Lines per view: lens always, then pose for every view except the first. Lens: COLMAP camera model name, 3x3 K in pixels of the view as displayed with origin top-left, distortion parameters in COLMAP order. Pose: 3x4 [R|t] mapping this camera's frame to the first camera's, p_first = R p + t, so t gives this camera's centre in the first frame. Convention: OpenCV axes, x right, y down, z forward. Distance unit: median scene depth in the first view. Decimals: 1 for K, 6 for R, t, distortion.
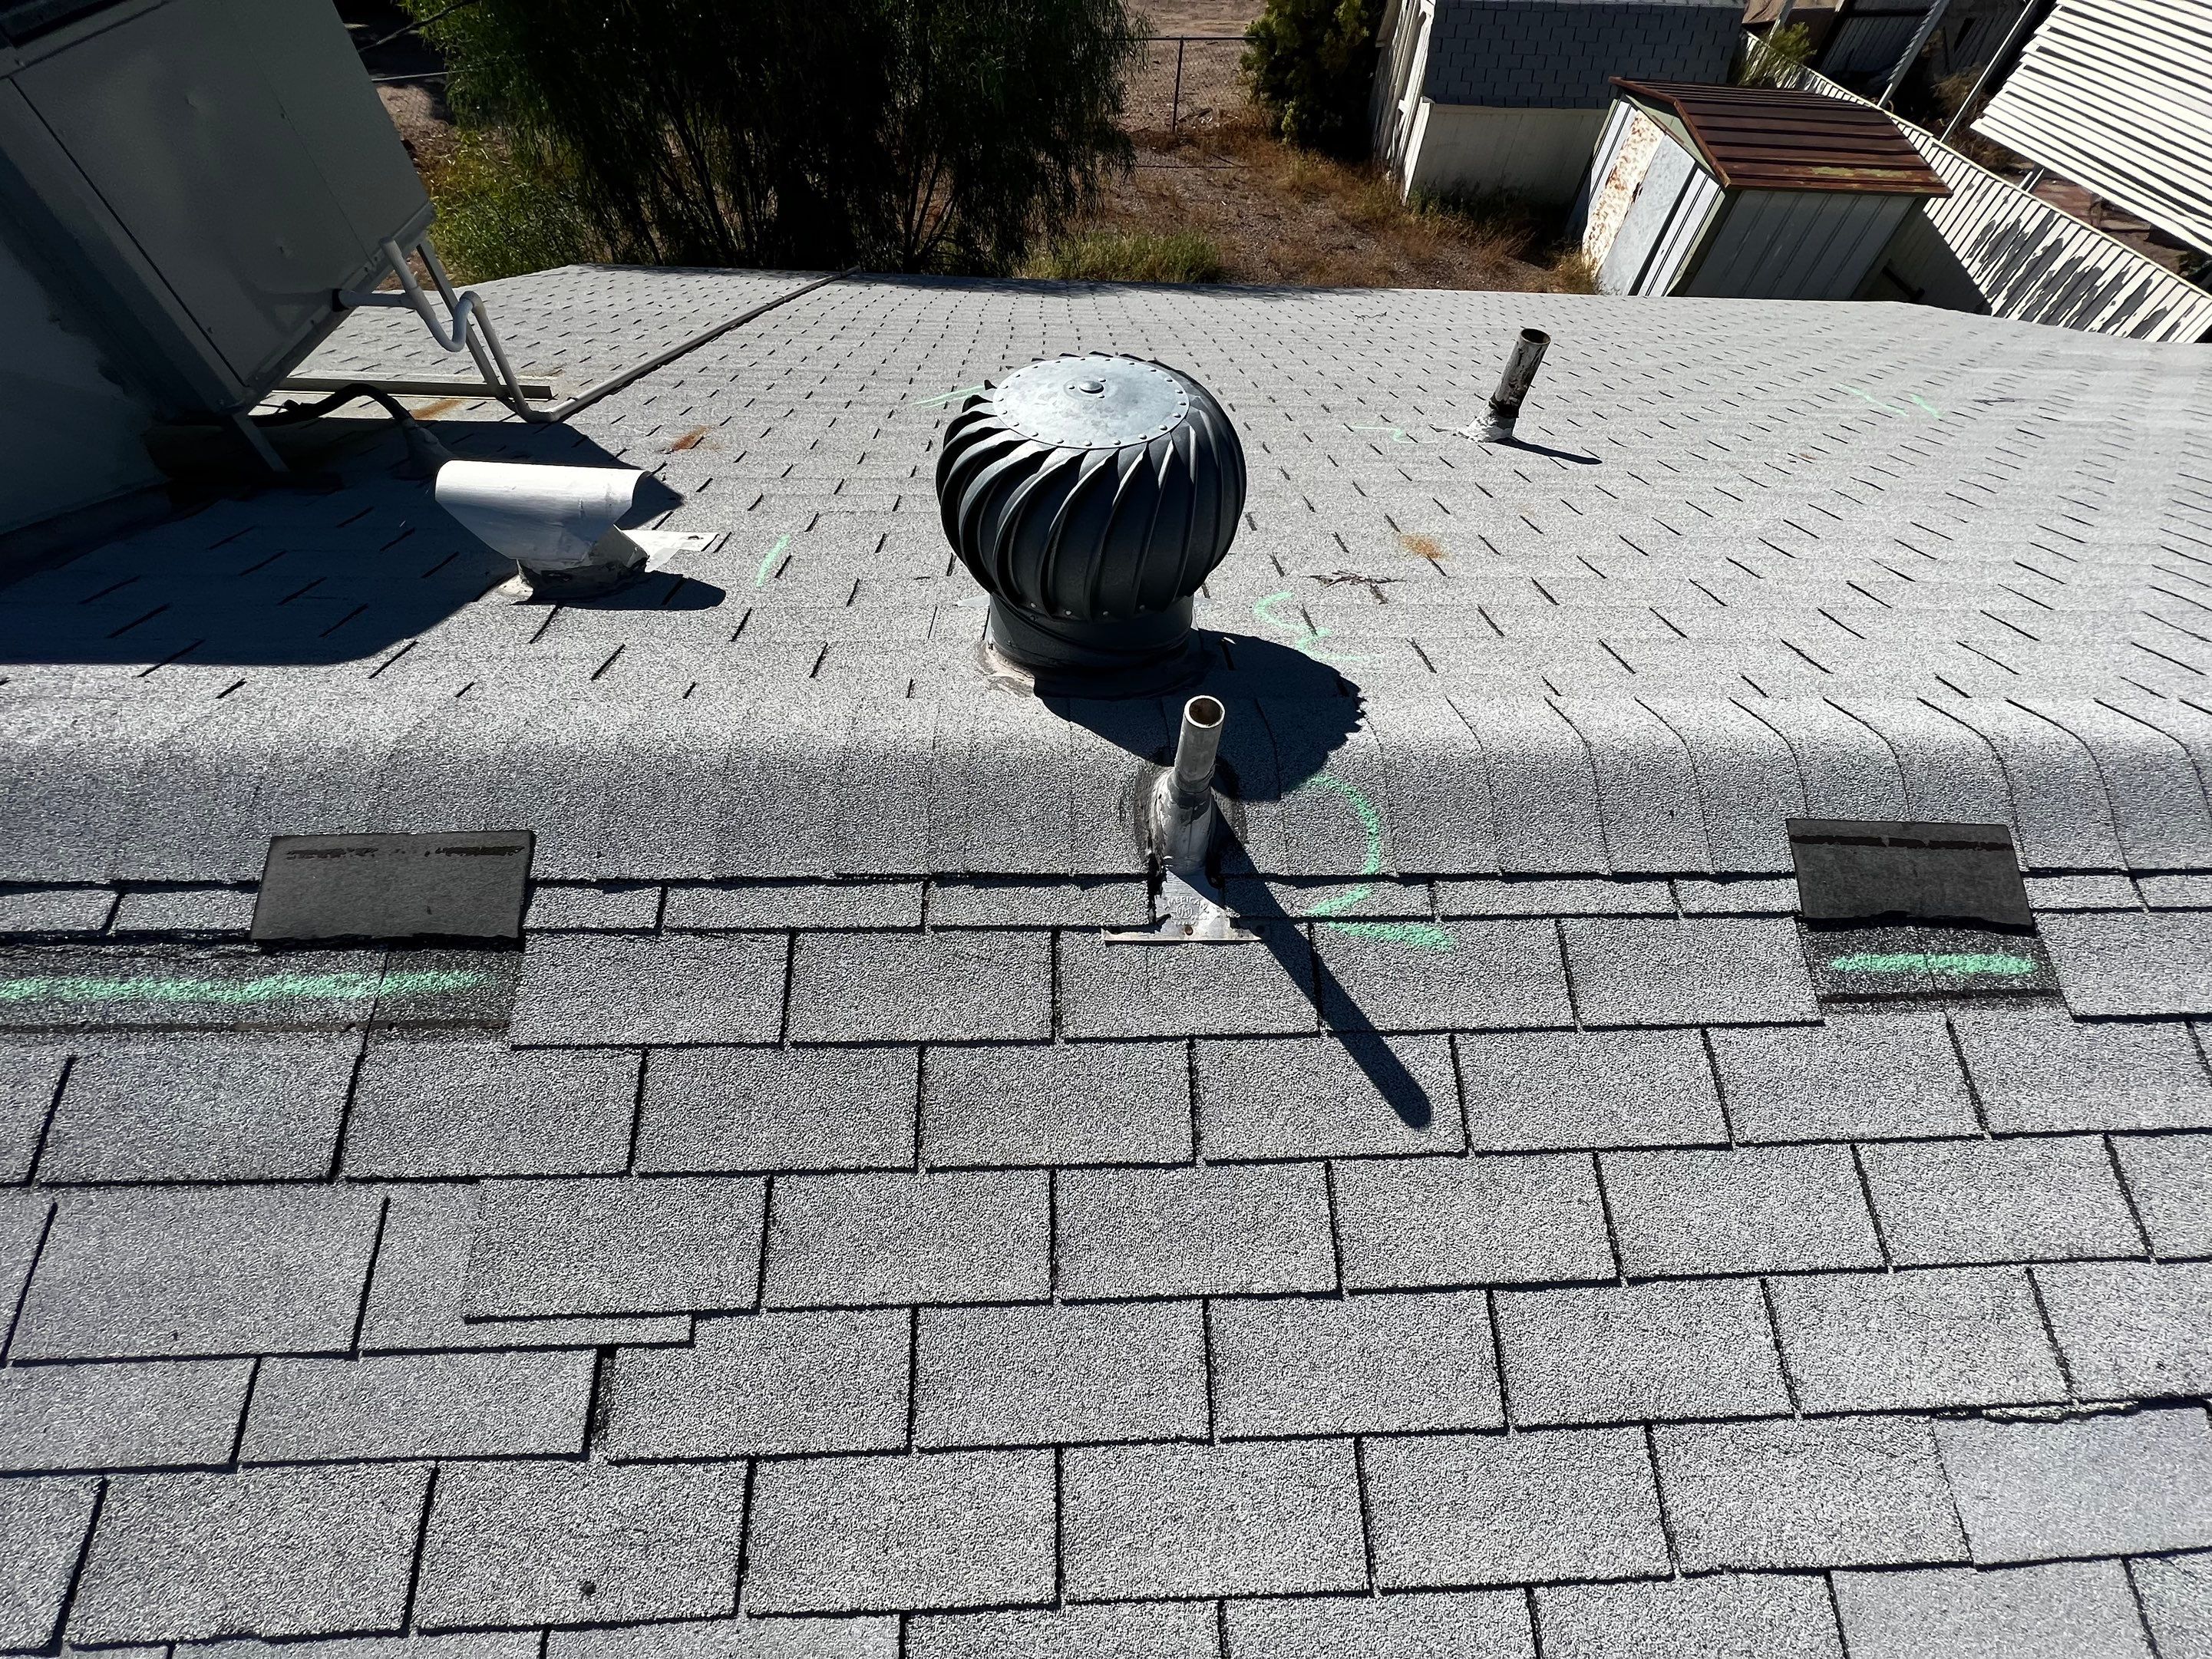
lens RADIAL K [[894.7, 0, 1104.3], [0, 894.7, 823.1], [0, 0, 1]] dist [-0.000666, 0.000323]
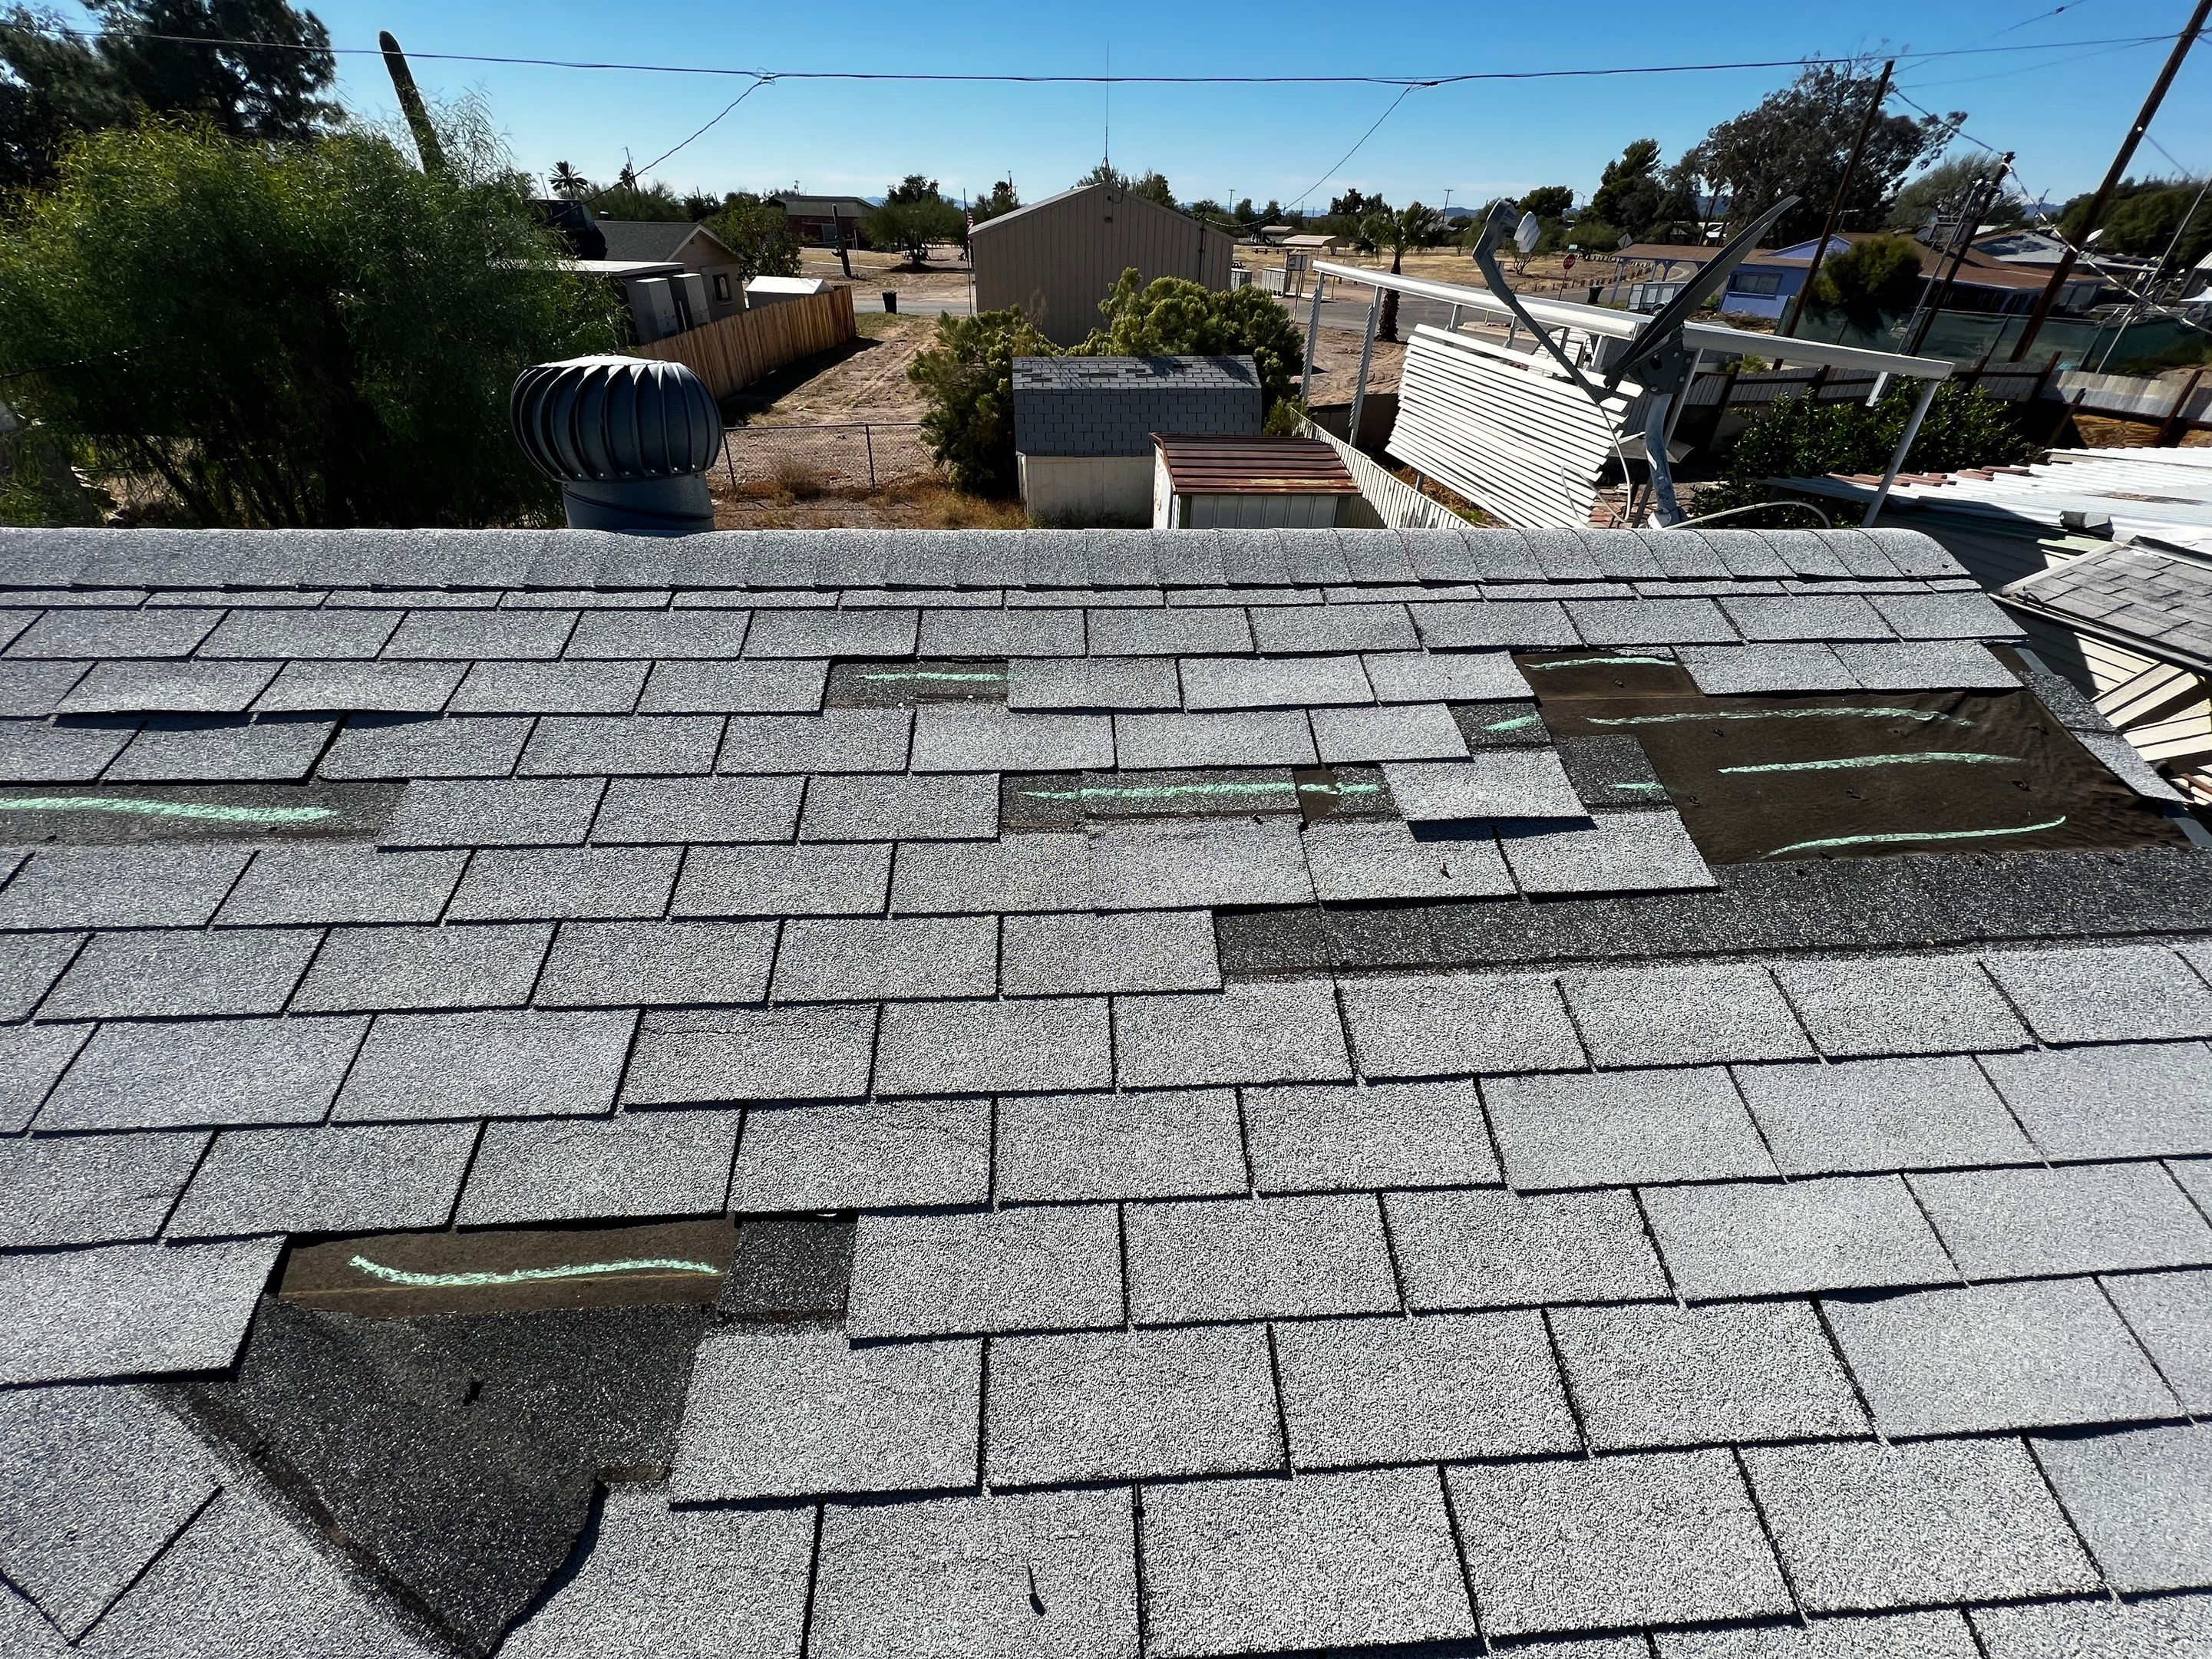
lens RADIAL K [[890.8, 0, 1100.6], [0, 890.8, 823.5], [0, 0, 1]] dist [-0.002575, 0.001099]
pose [[0.999539, -0.030268, 0.002206, 4.857056], [0.029335, 0.944954, -0.325887, 0.970193], [0.007780, 0.325802, 0.945406, -0.109423]]
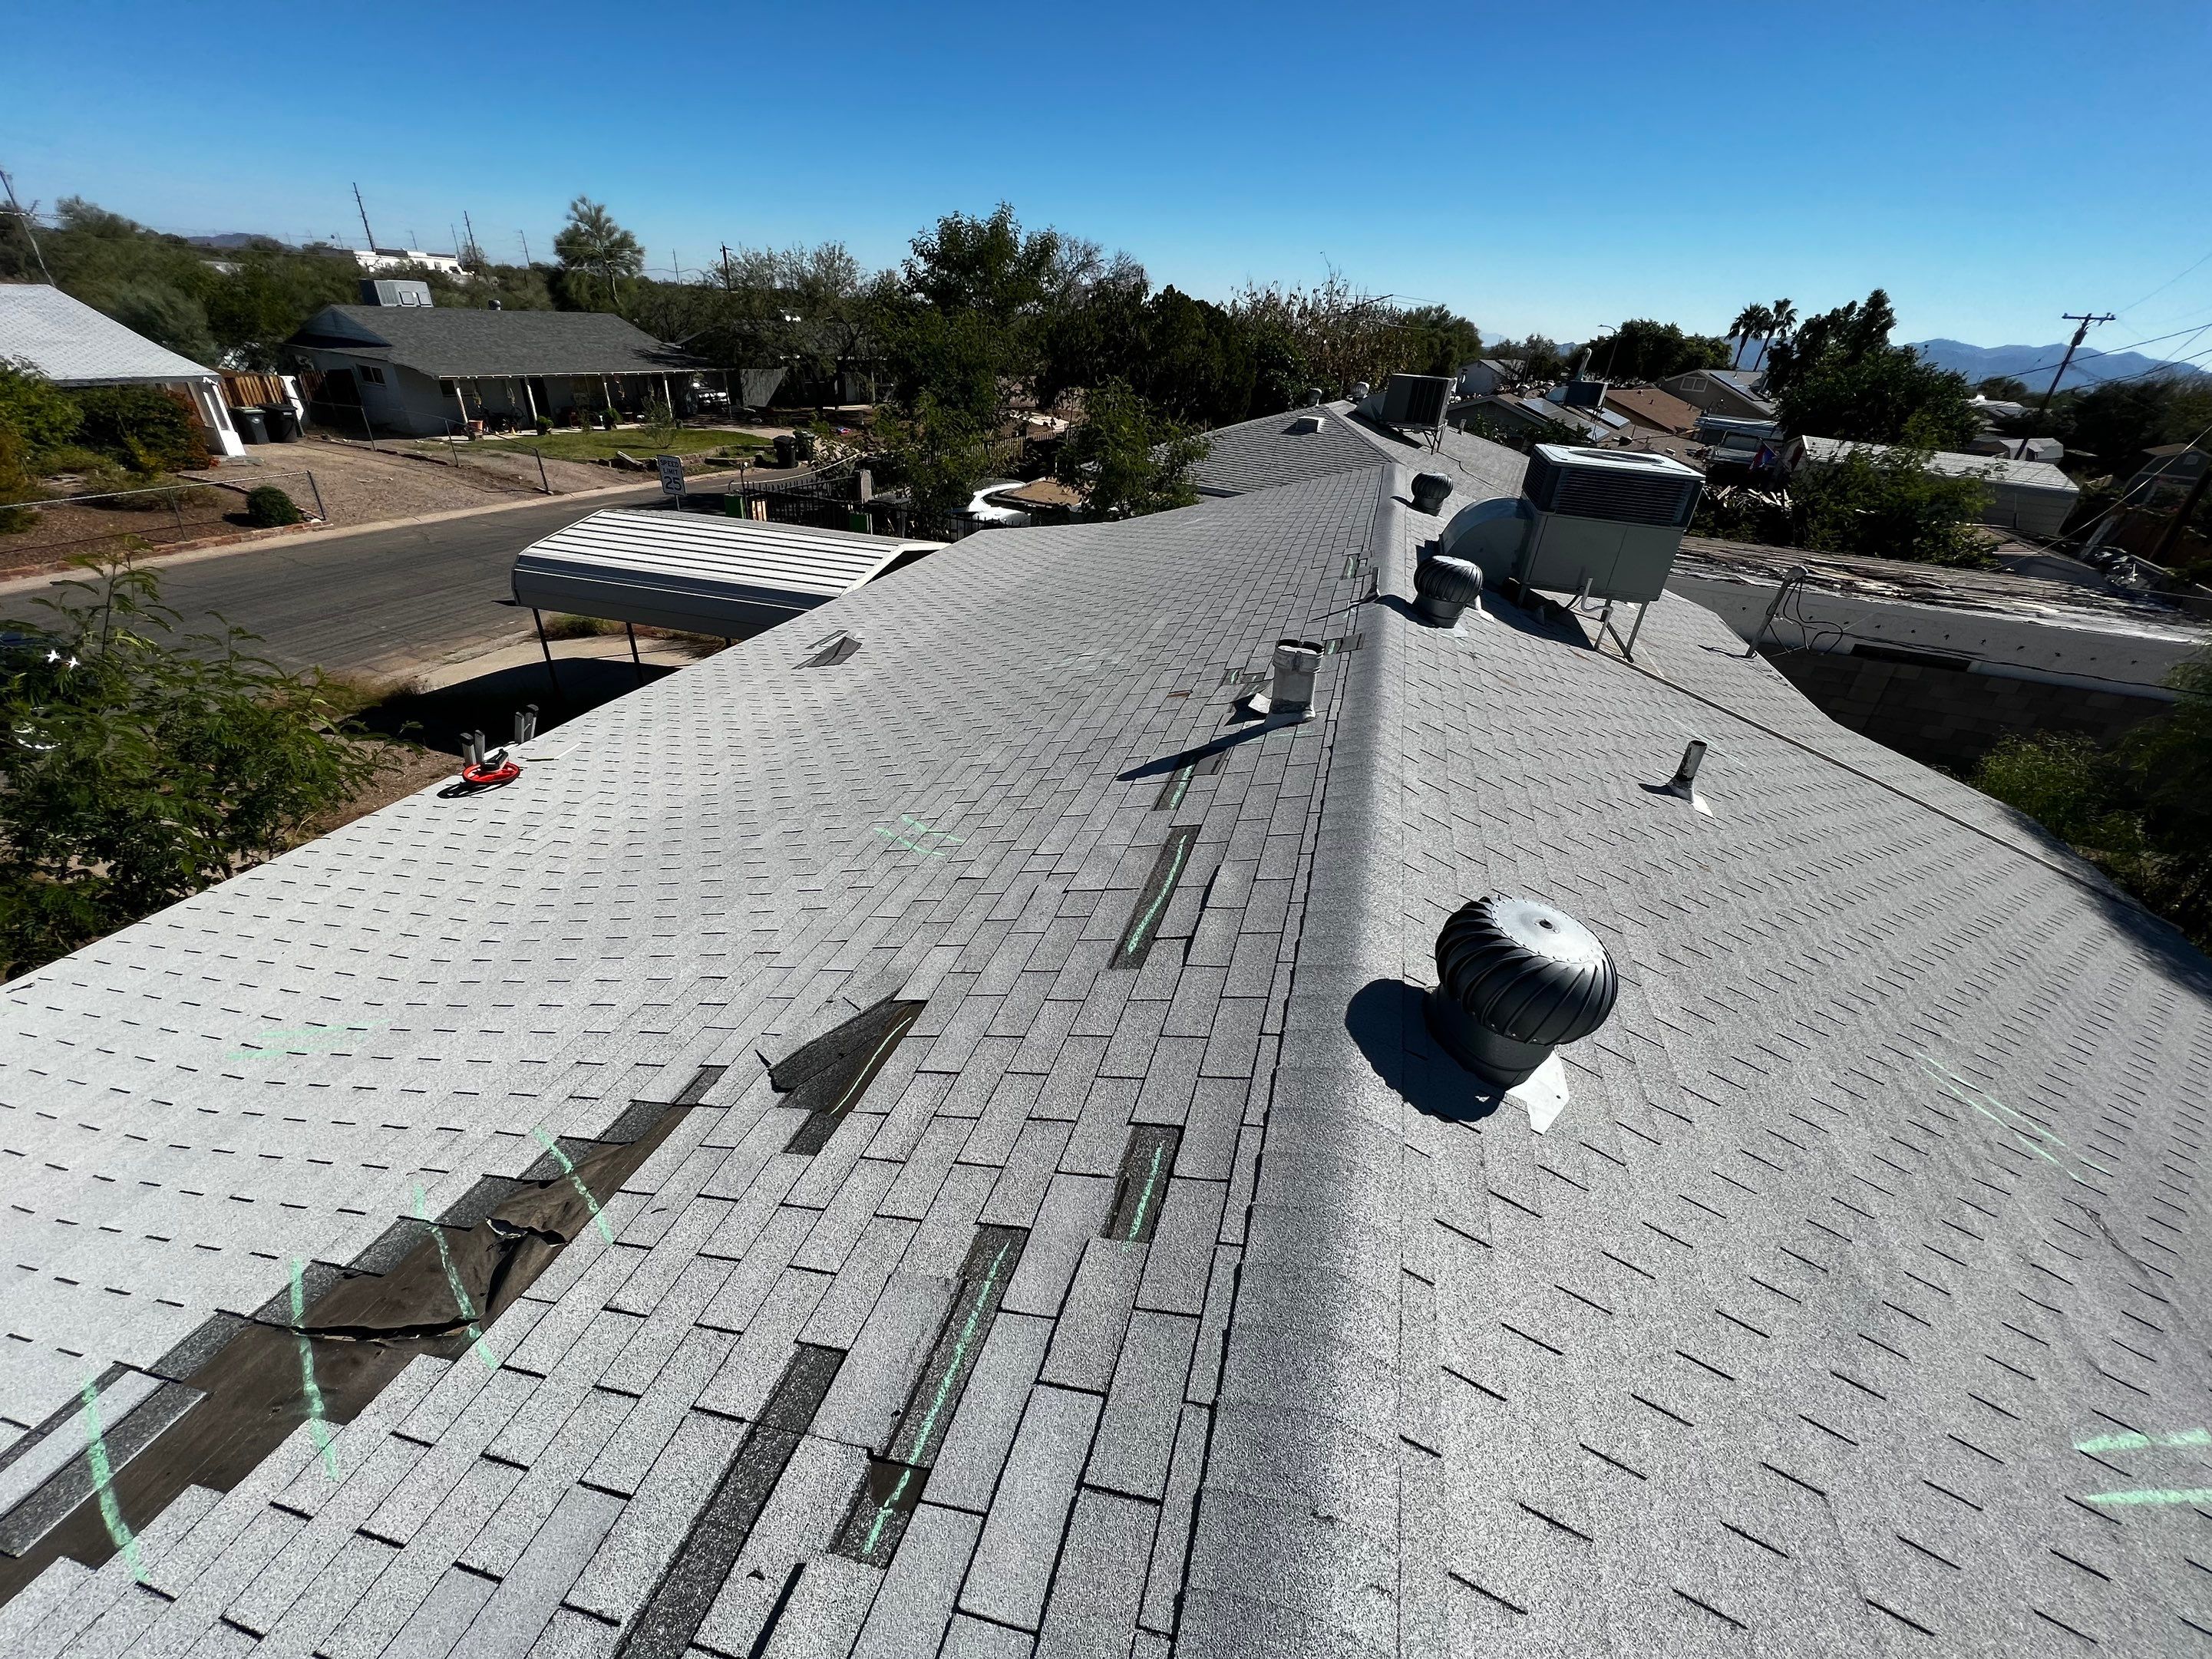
lens RADIAL K [[887.4, 0, 1101.4], [0, 887.4, 825.6], [0, 0, 1]] dist [-0.002877, 0.000928]
pose [[-0.319919, 0.420418, -0.849059, 5.827164], [-0.807225, 0.348223, 0.476581, -0.780388], [0.496025, 0.837848, 0.227969, 0.136549]]
